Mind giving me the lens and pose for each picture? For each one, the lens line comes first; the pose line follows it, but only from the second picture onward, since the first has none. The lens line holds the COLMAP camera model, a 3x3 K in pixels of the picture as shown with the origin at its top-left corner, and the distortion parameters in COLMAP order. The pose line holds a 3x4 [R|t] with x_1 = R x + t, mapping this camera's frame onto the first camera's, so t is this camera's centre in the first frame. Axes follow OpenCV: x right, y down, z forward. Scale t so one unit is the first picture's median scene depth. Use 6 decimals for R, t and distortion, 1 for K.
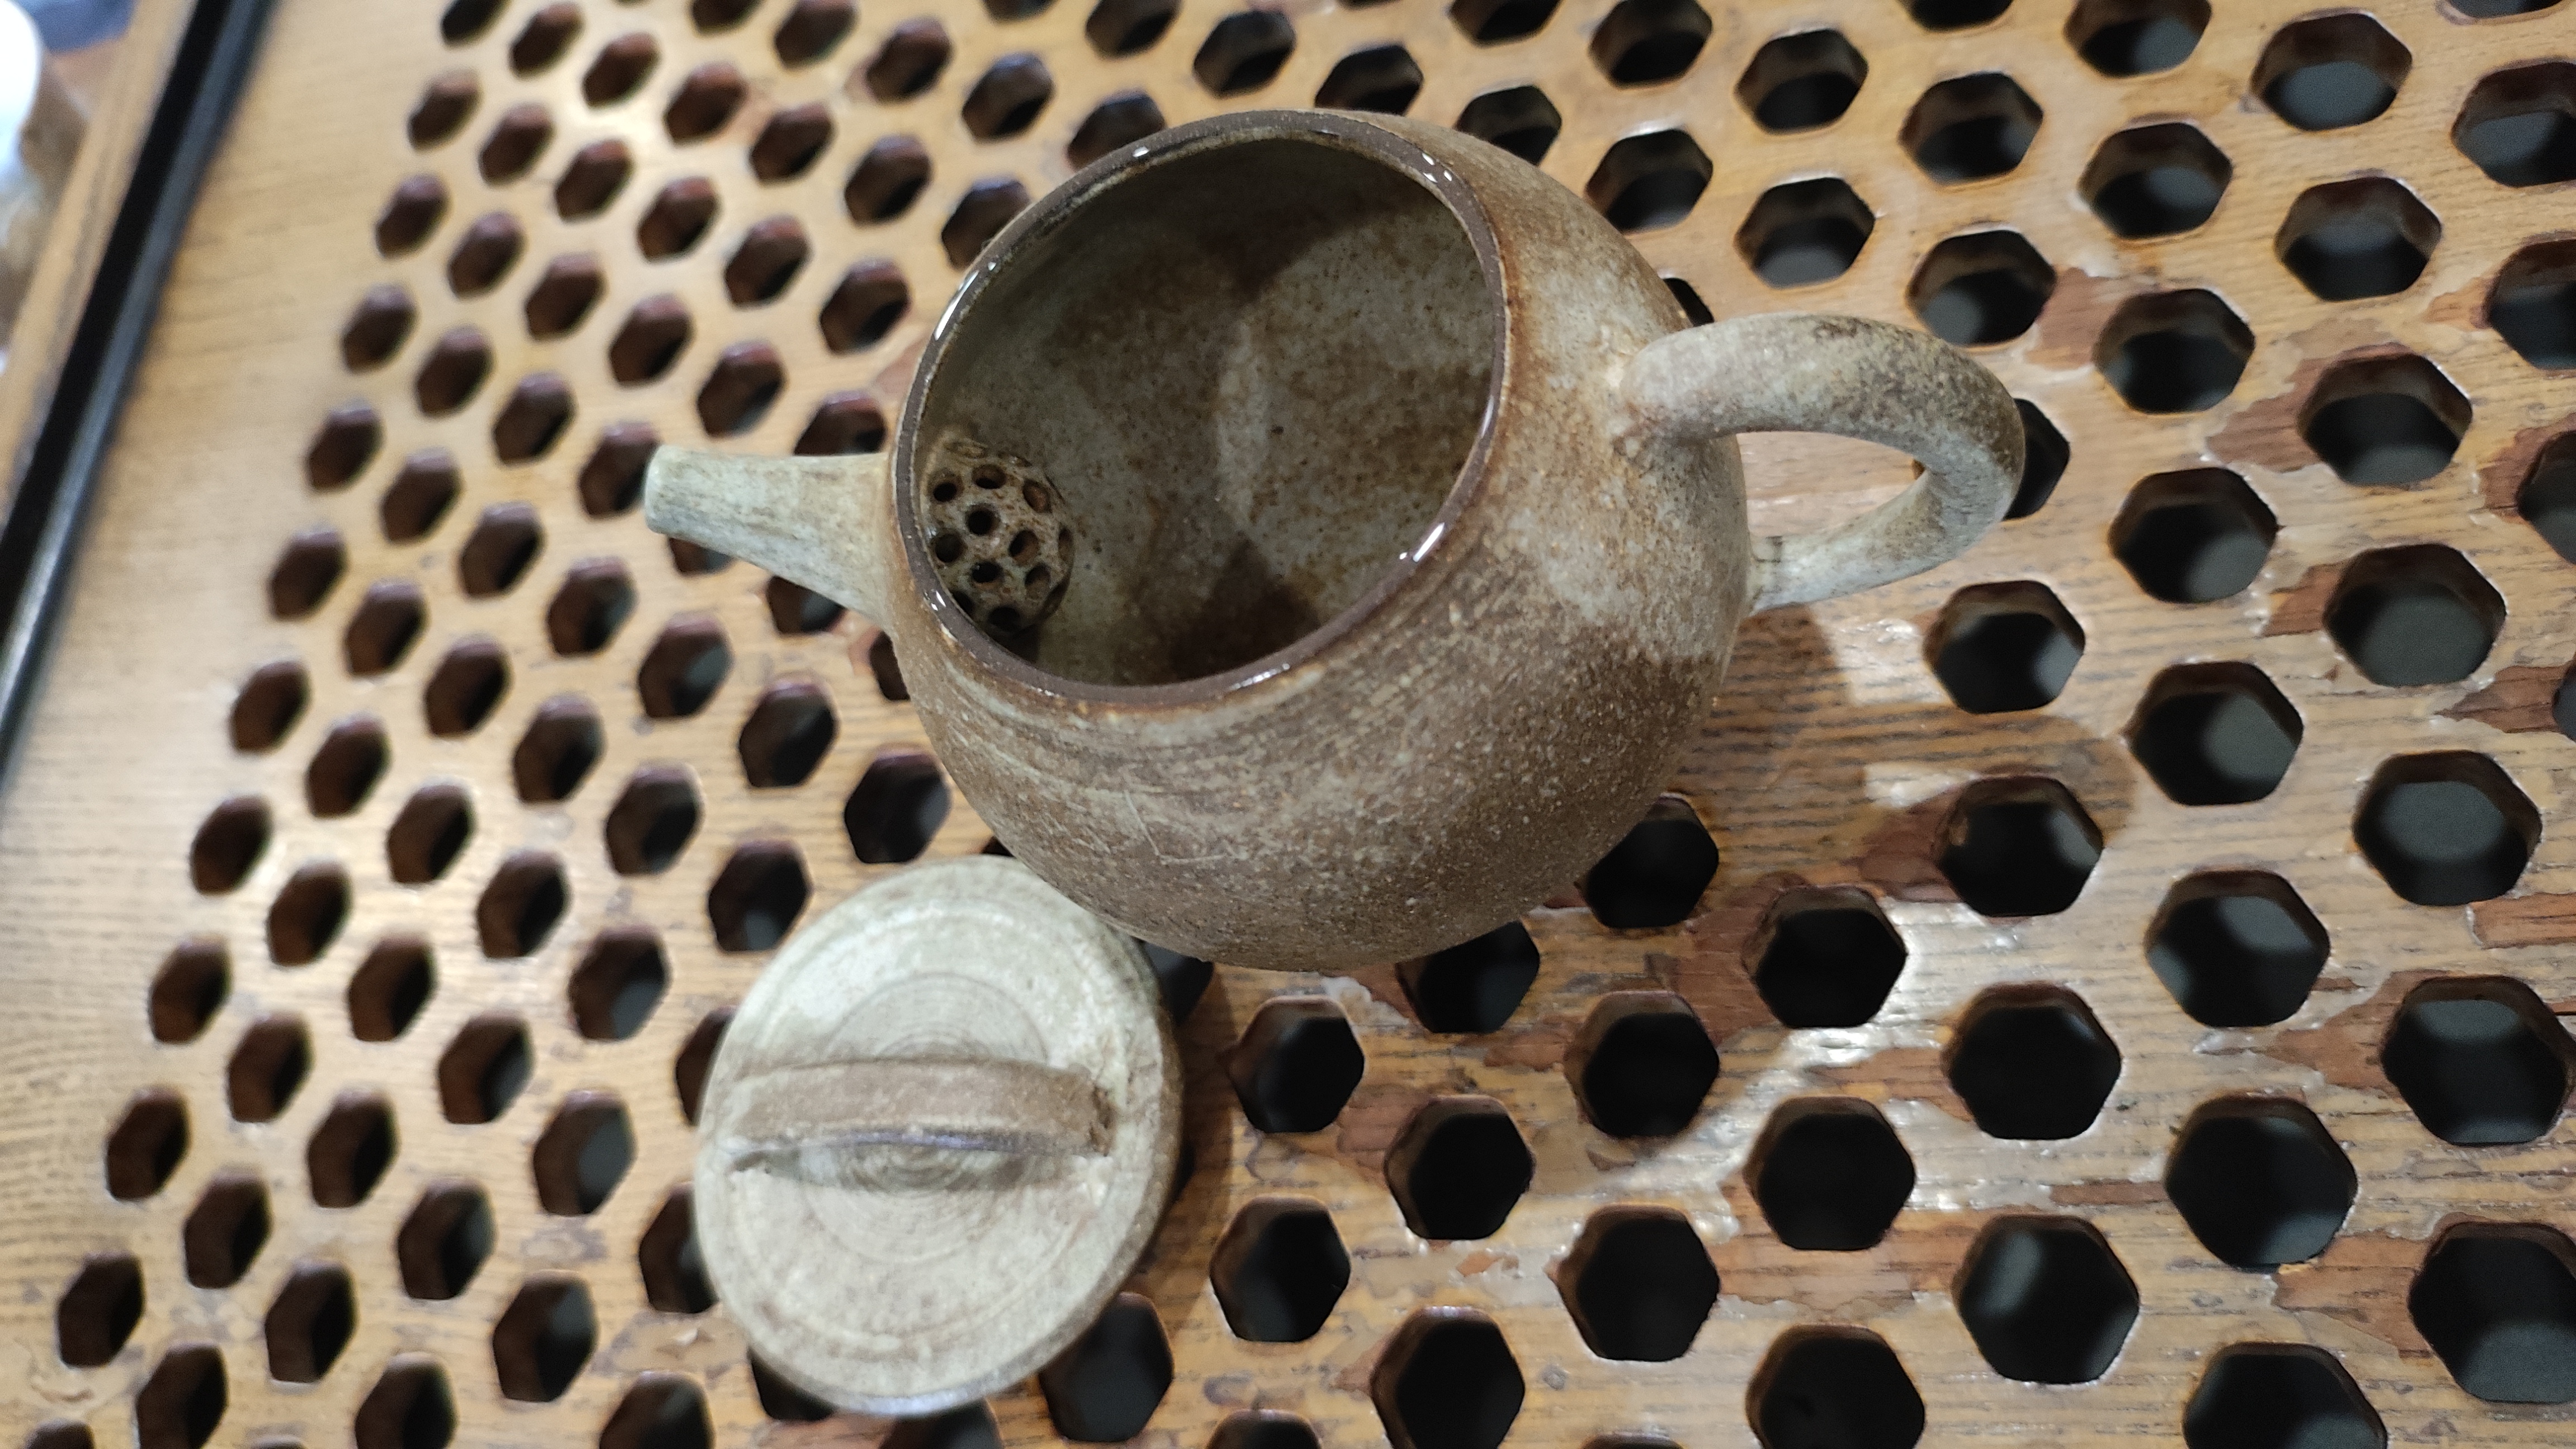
lens RADIAL K [[1974.8, 0, 1284.0], [0, 1974.8, 730.3], [0, 0, 1]] dist [0.013685, -0.068848]
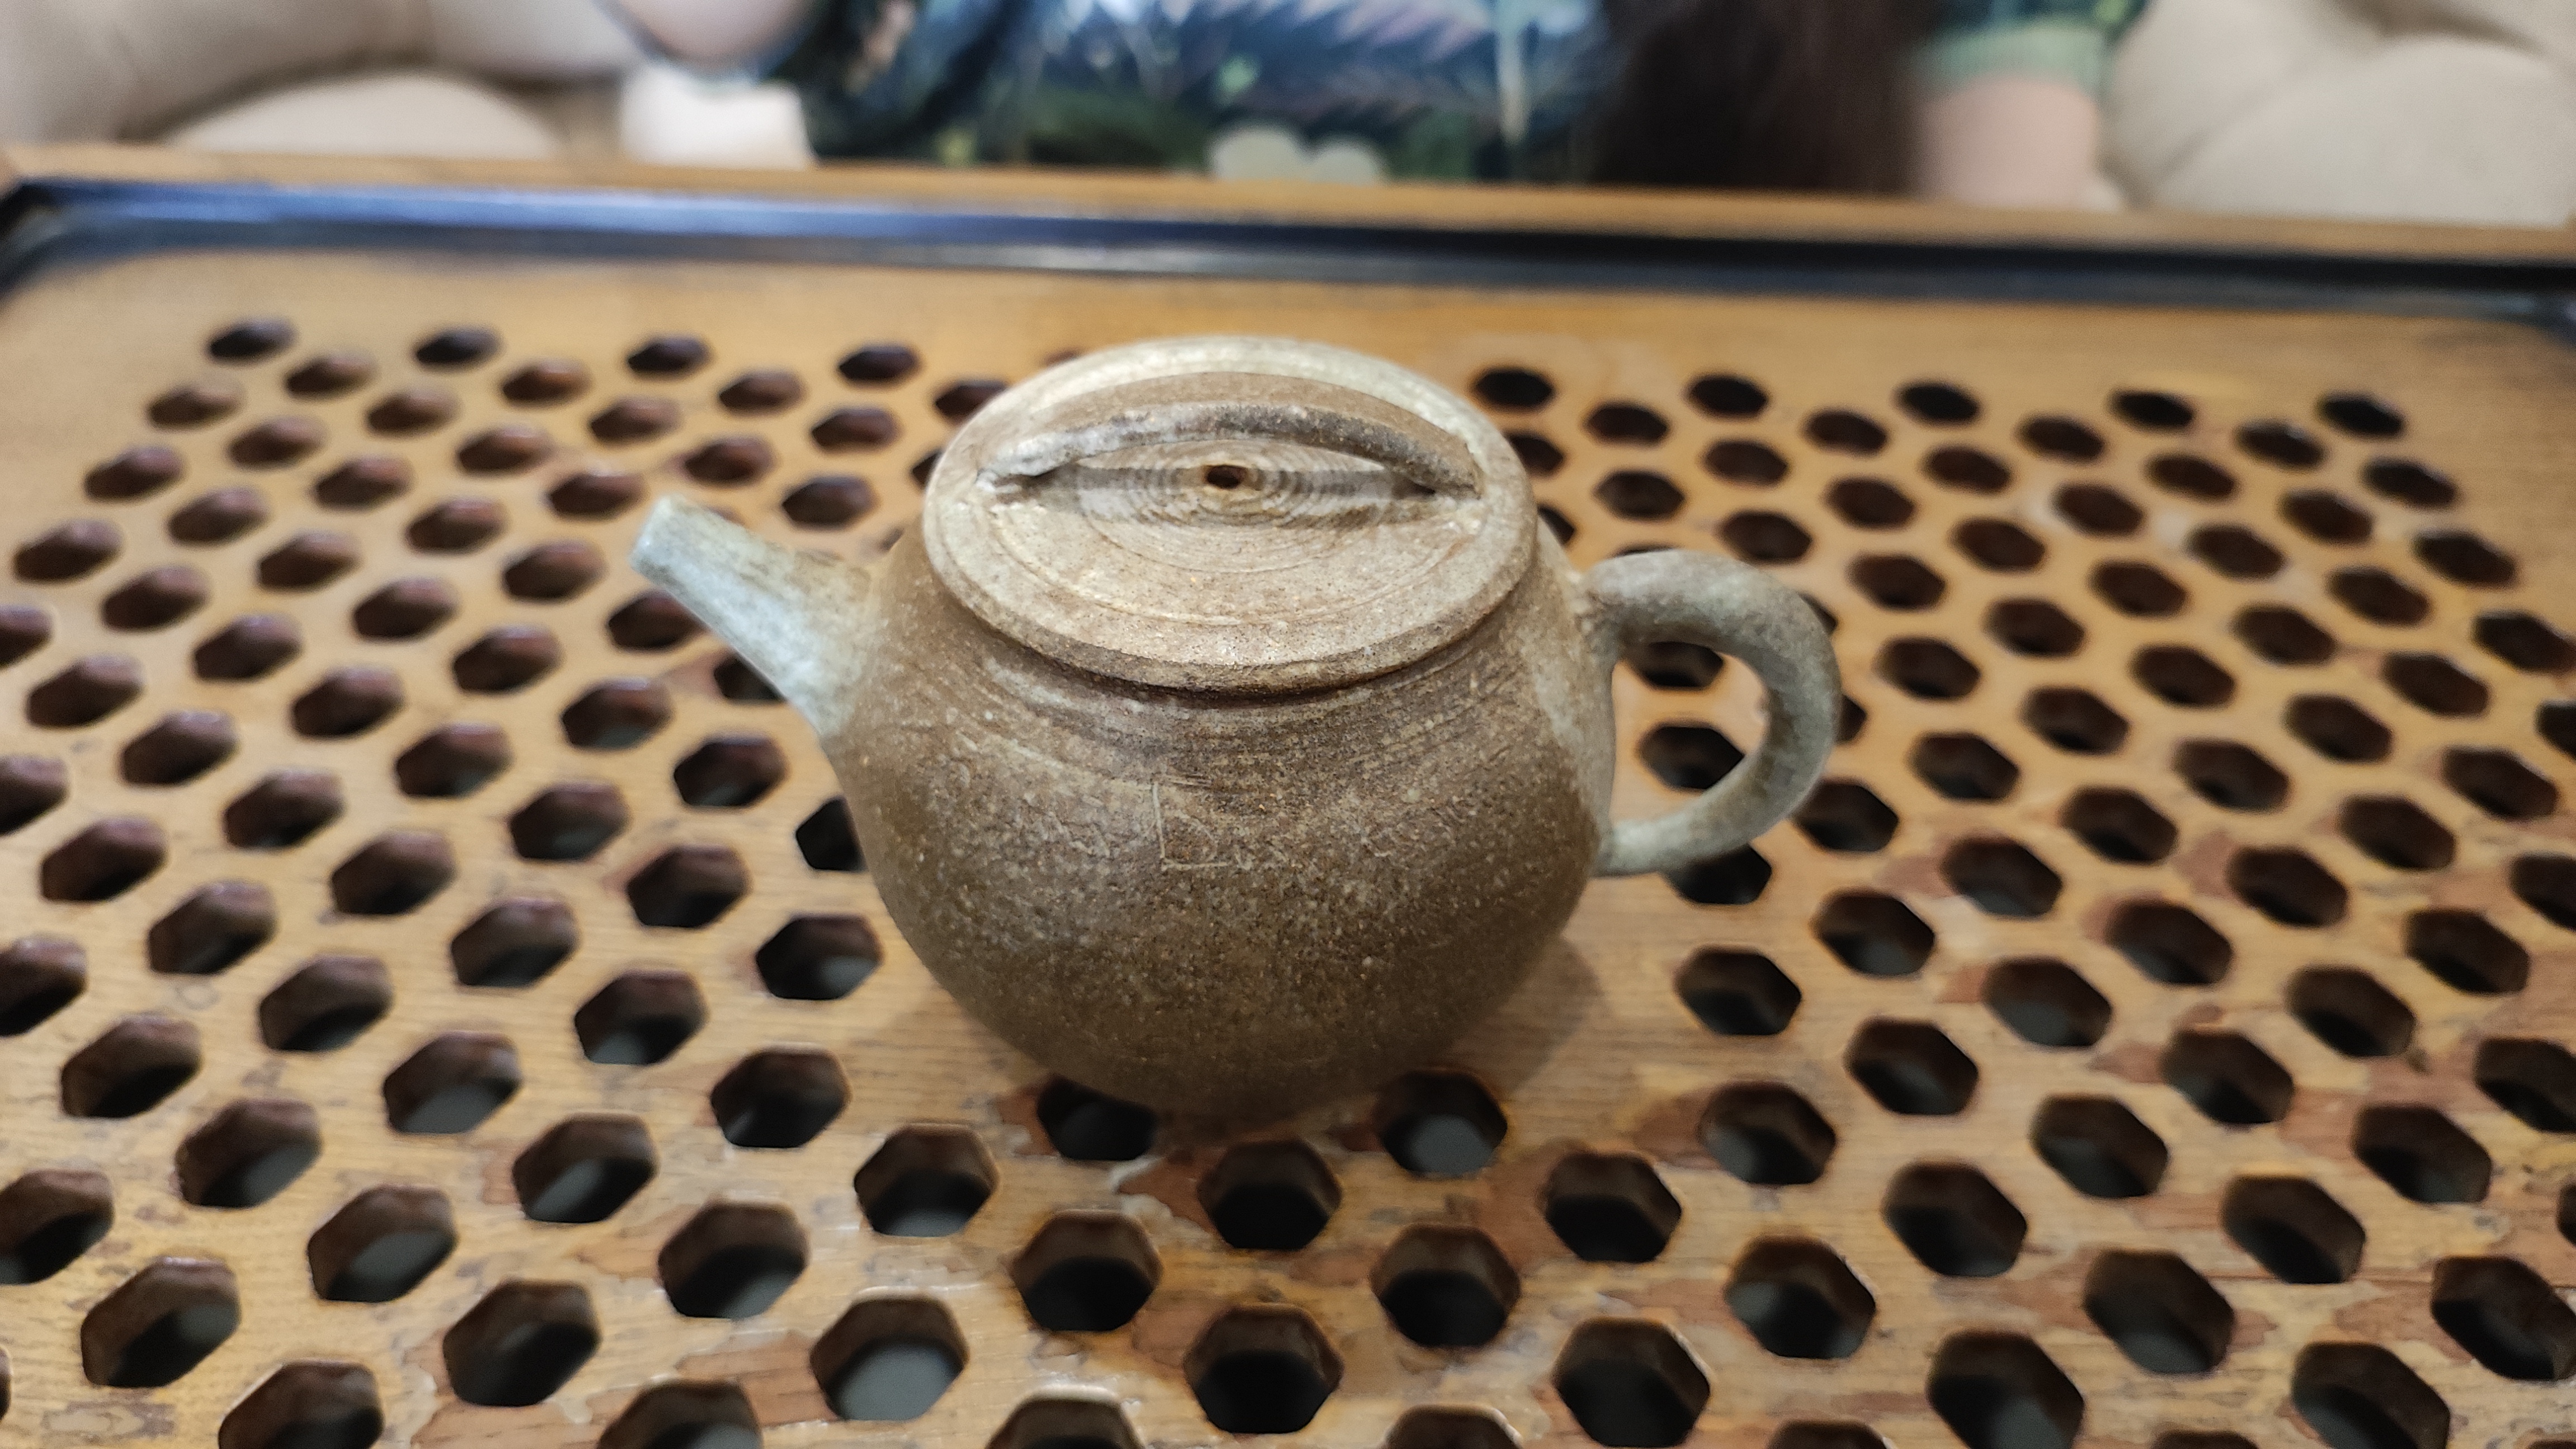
lens RADIAL K [[2002.1, 0, 1288.2], [0, 2002.1, 716.3], [0, 0, 1]] dist [0.008486, -0.061428]
pose [[0.923477, 0.257822, 0.284111, -0.272464], [-0.099772, 0.876447, -0.471048, 0.414393], [-0.370455, 0.406655, 0.835102, 0.036002]]
